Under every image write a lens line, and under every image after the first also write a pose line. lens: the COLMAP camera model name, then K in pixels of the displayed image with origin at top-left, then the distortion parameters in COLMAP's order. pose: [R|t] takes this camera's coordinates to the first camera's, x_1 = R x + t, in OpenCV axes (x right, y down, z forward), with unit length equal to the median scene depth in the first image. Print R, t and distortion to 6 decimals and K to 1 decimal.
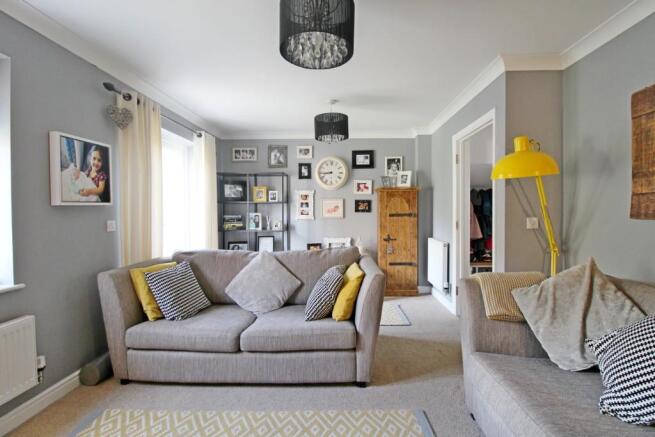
lens RADIAL K [[303.6, 0, 331.8], [0, 303.6, 215.7], [0, 0, 1]] dist [-0.002778, -0.013086]
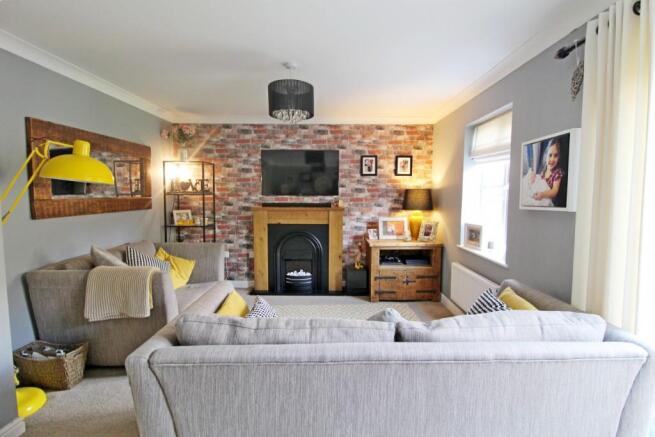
lens RADIAL K [[303.6, 0, 331.8], [0, 303.6, 215.7], [0, 0, 1]] dist [-0.002778, -0.013086]
pose [[-0.999563, 0.001793, -0.029505, -0.151136], [-0.000815, 0.996109, 0.088129, -0.096740], [0.029548, 0.088115, -0.995672, 1.877720]]
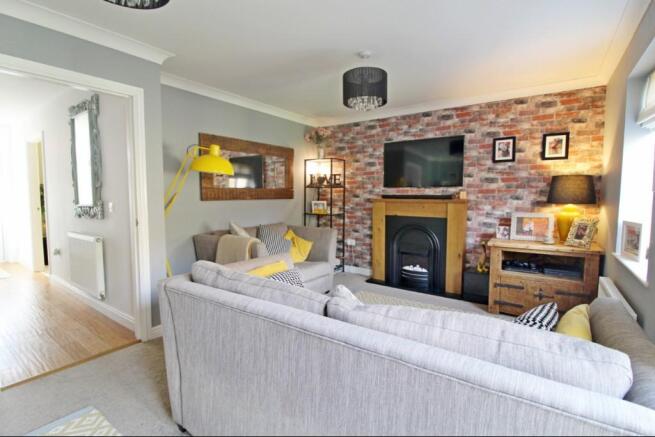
lens RADIAL K [[303.6, 0, 331.8], [0, 303.6, 215.7], [0, 0, 1]] dist [-0.002778, -0.013086]
pose [[-0.839066, -0.037049, 0.542766, -0.574890], [0.010237, 0.996427, 0.083841, -0.040125], [-0.543933, 0.075904, -0.835689, 1.778550]]
